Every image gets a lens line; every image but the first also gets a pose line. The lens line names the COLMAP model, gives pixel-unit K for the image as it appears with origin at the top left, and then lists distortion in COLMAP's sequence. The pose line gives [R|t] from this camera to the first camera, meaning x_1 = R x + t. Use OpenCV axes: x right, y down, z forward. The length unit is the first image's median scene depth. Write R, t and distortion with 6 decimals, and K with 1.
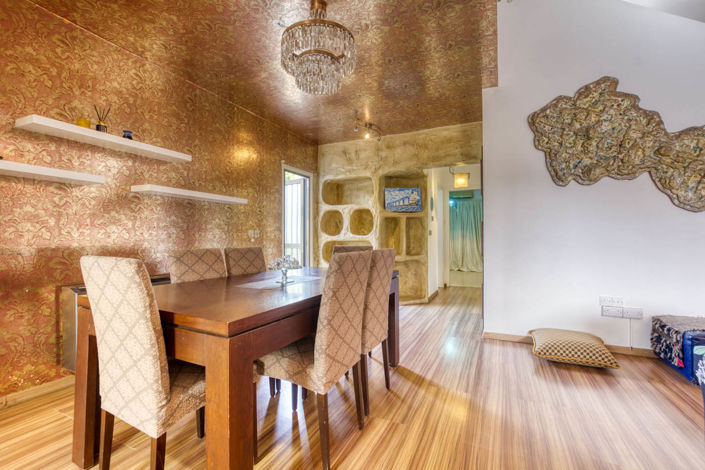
lens RADIAL K [[317.4, 0, 350.1], [0, 317.4, 239.7], [0, 0, 1]] dist [-0.004626, 0.000860]
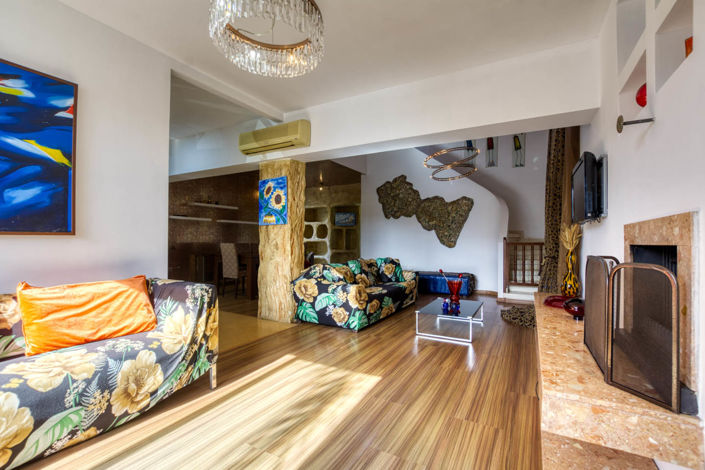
lens RADIAL K [[317.4, 0, 350.1], [0, 317.4, 239.7], [0, 0, 1]] dist [-0.004626, 0.000860]
pose [[0.997163, 0.007516, -0.074890, 0.349874], [-0.008100, 0.999939, -0.007486, 0.004757], [0.074829, 0.008071, 0.997164, -0.875279]]
